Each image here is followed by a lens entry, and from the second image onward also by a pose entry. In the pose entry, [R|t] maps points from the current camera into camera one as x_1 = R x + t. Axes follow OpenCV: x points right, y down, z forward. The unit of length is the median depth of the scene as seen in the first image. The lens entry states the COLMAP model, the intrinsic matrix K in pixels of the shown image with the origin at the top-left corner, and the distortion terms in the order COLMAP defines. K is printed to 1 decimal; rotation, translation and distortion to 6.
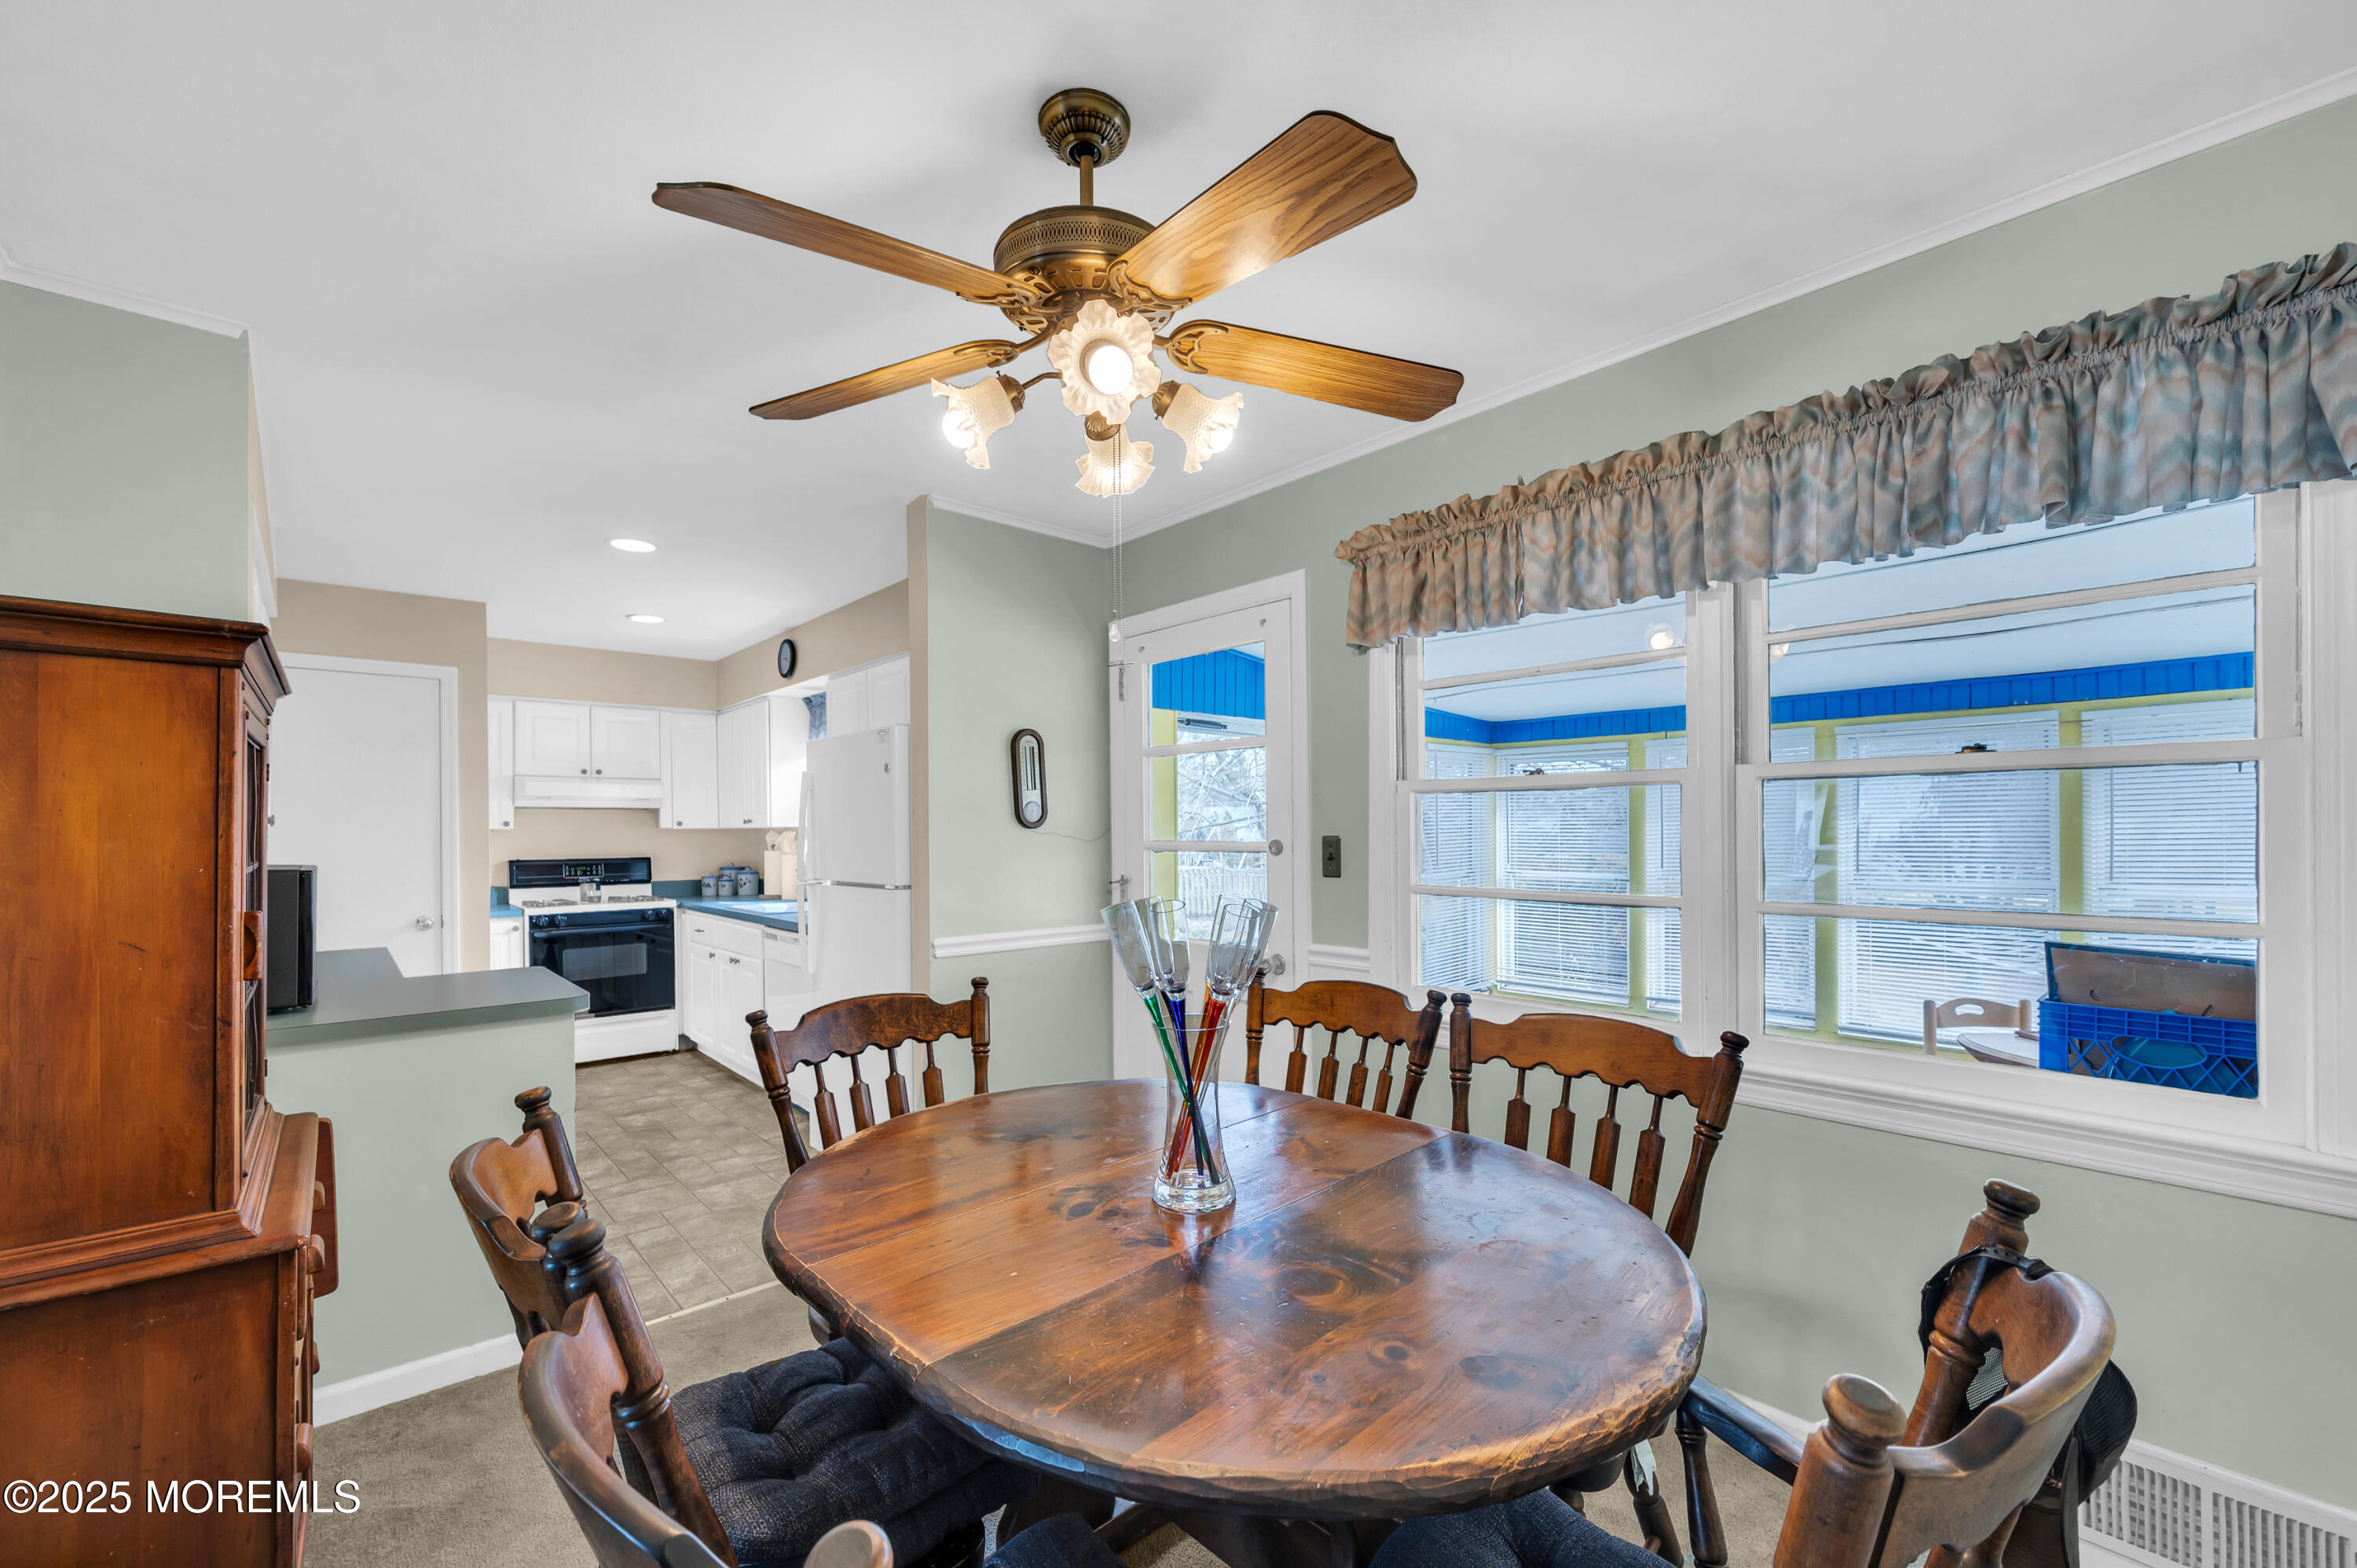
lens RADIAL K [[944.5, 0, 1178.1], [0, 944.5, 833.3], [0, 0, 1]] dist [-0.000520, -0.000123]
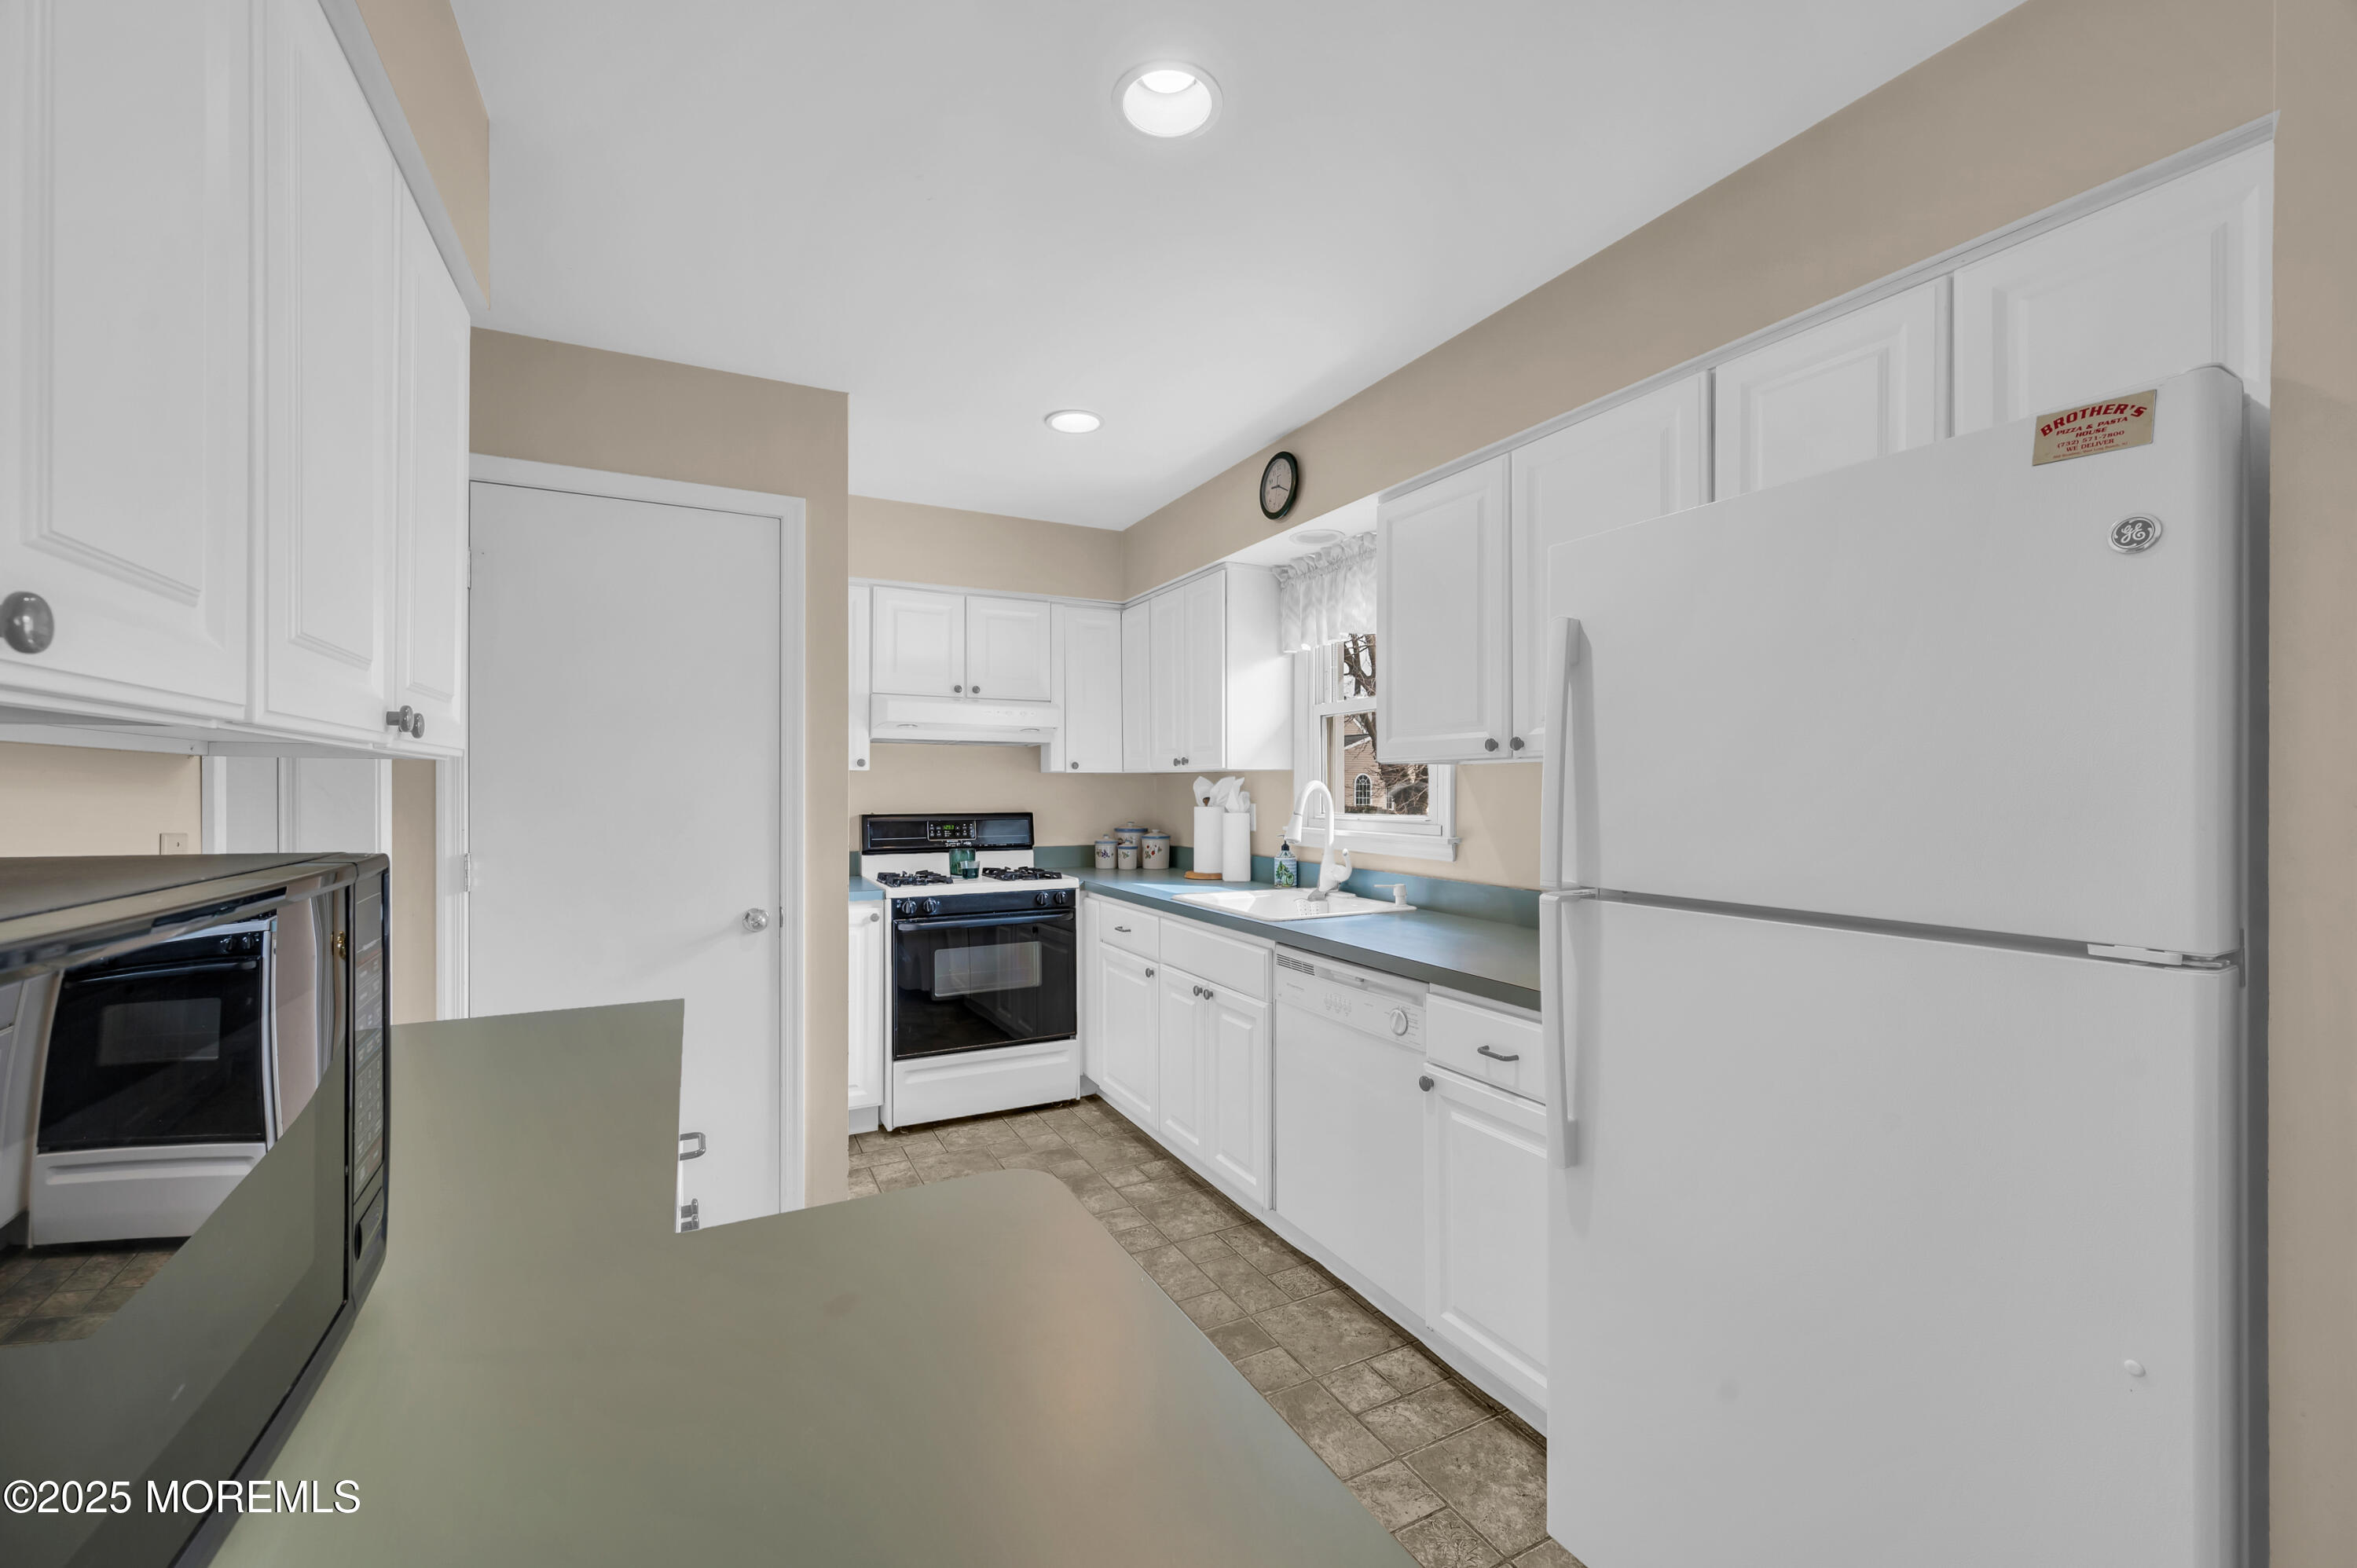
lens RADIAL K [[941.8, 0, 1184.4], [0, 941.8, 792.2], [0, 0, 1]] dist [0.000111, -0.000143]
pose [[0.966854, 0.011150, -0.255087, -0.289339], [-0.010461, 0.999937, 0.004057, 0.005986], [0.255116, -0.001254, 0.966910, 0.371284]]
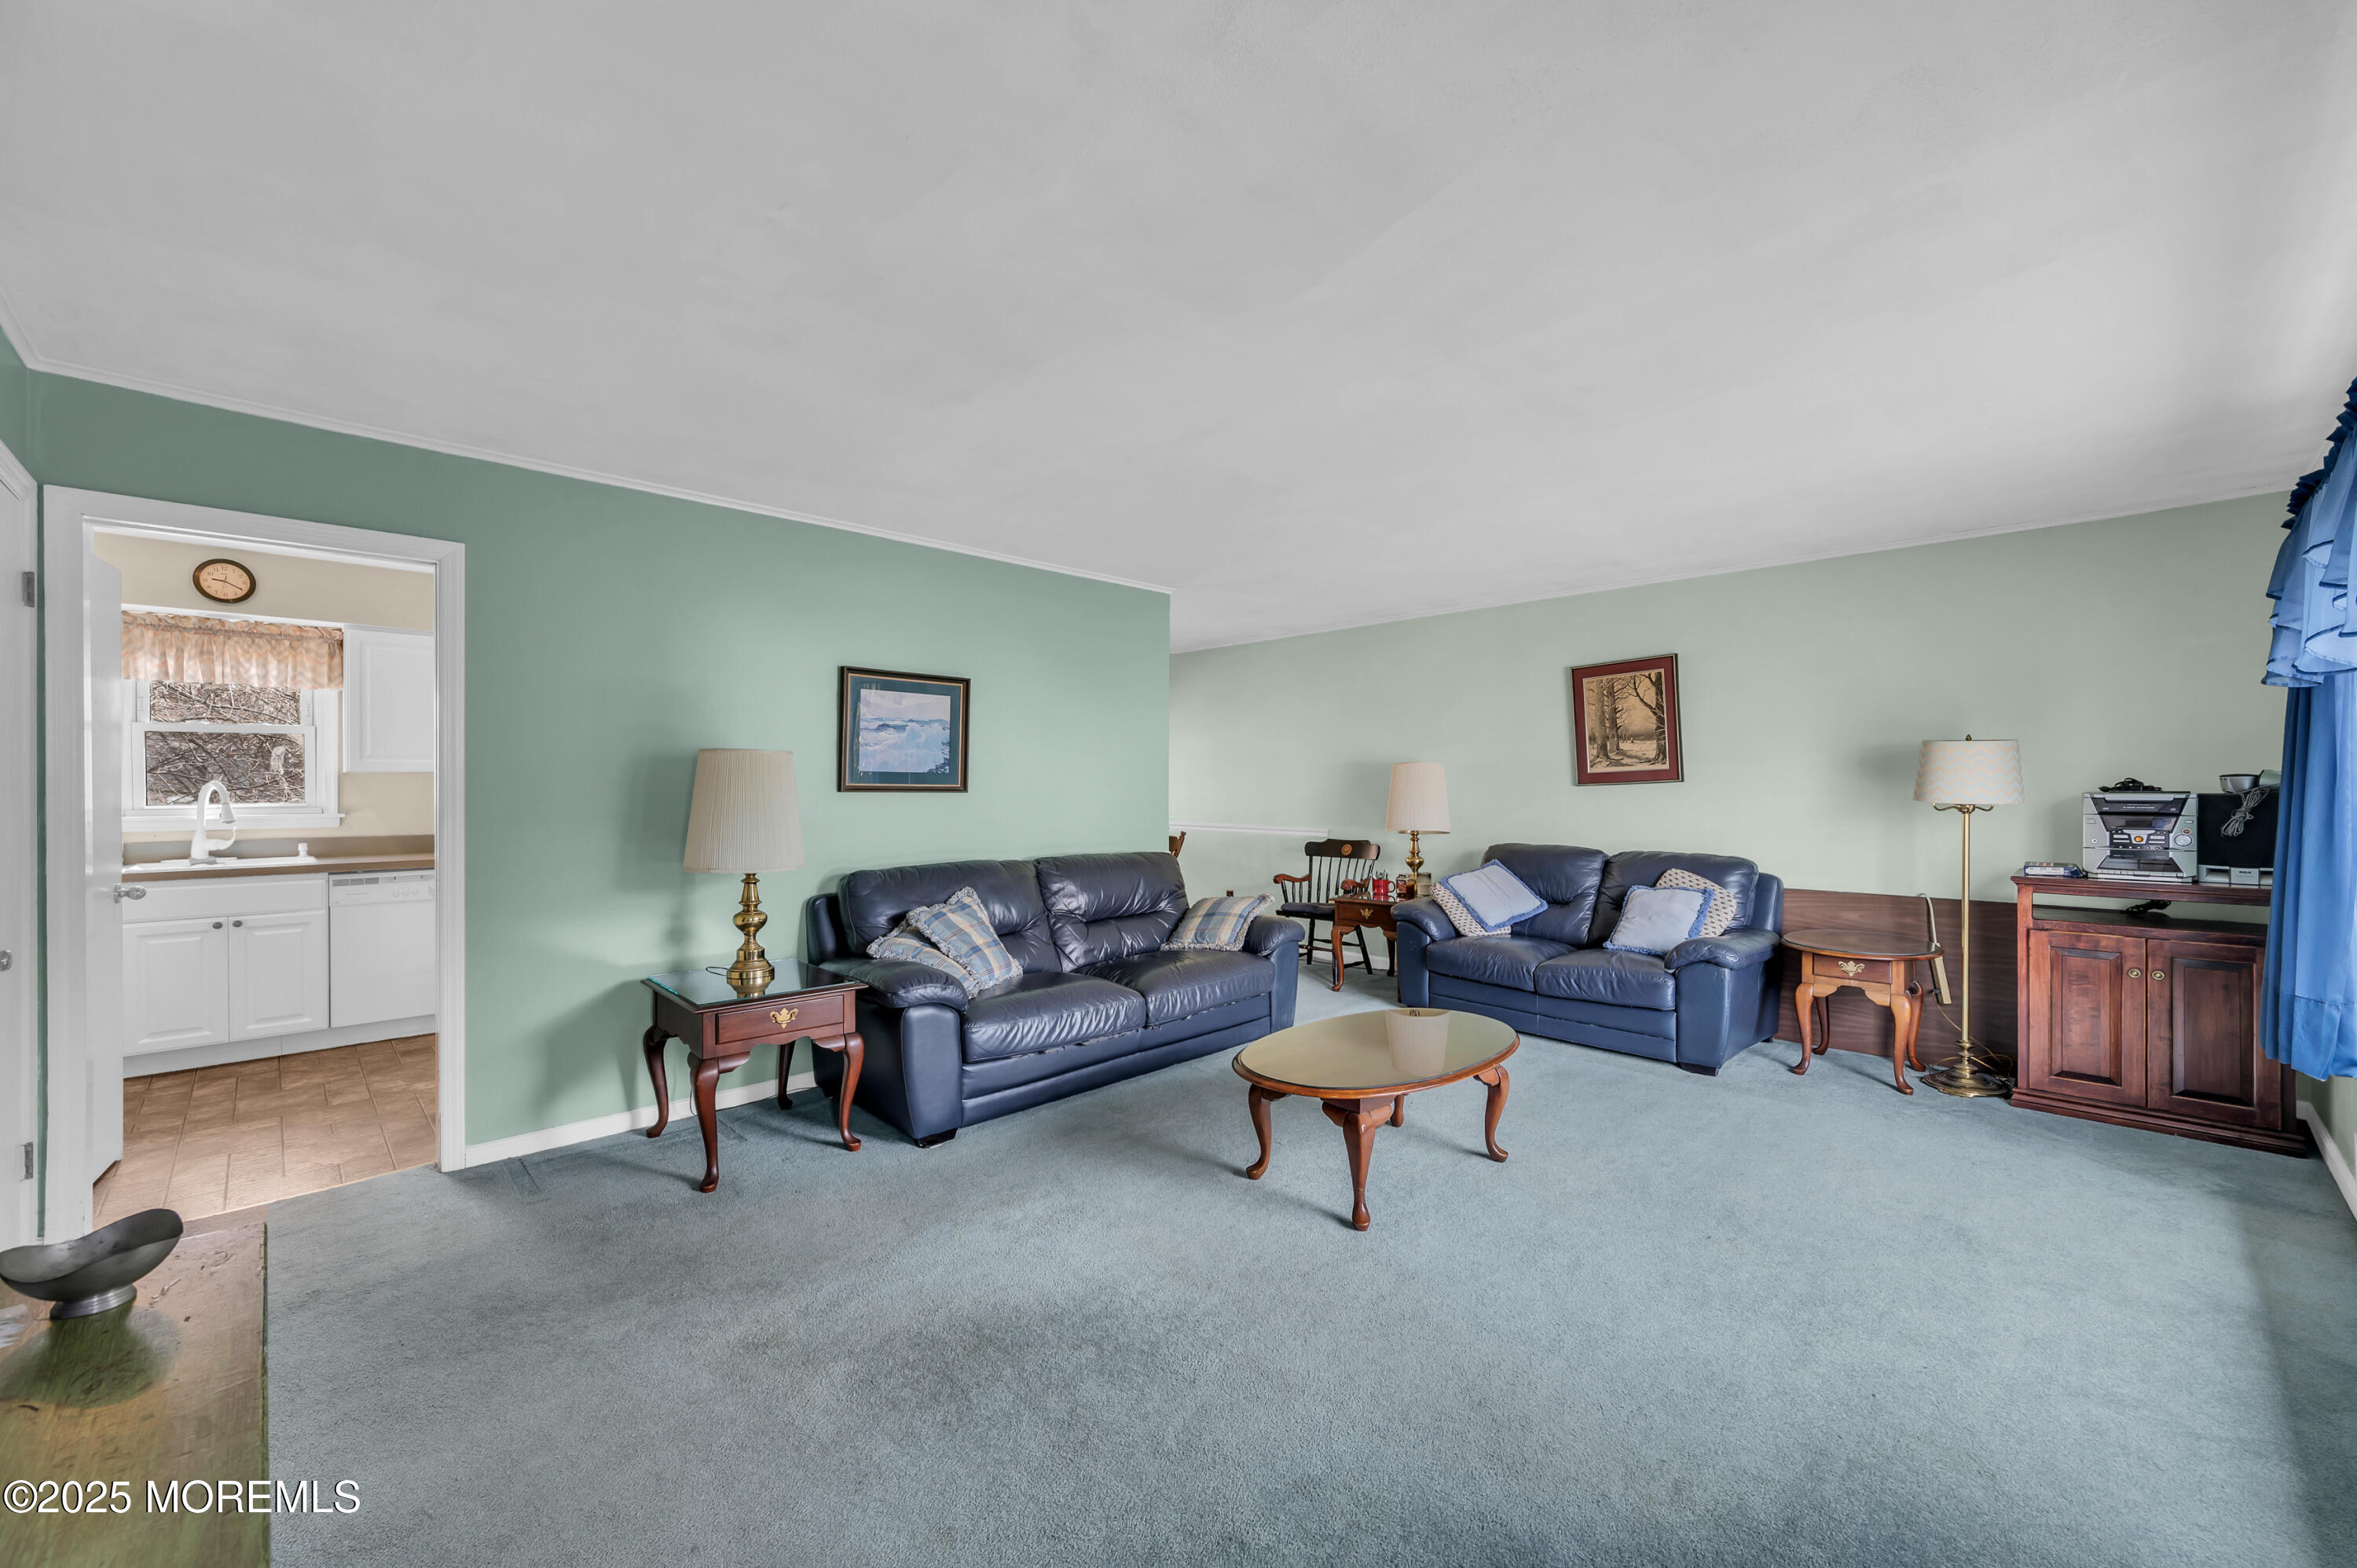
lens RADIAL K [[936.8, 0, 1177.5], [0, 936.8, 779.1], [0, 0, 1]] dist [0.000630, 0.000050]
pose [[-0.028195, 0.009381, 0.999558, -1.191908], [0.004526, 0.999947, -0.009257, 0.010132], [-0.999592, 0.004263, -0.028236, 0.124801]]
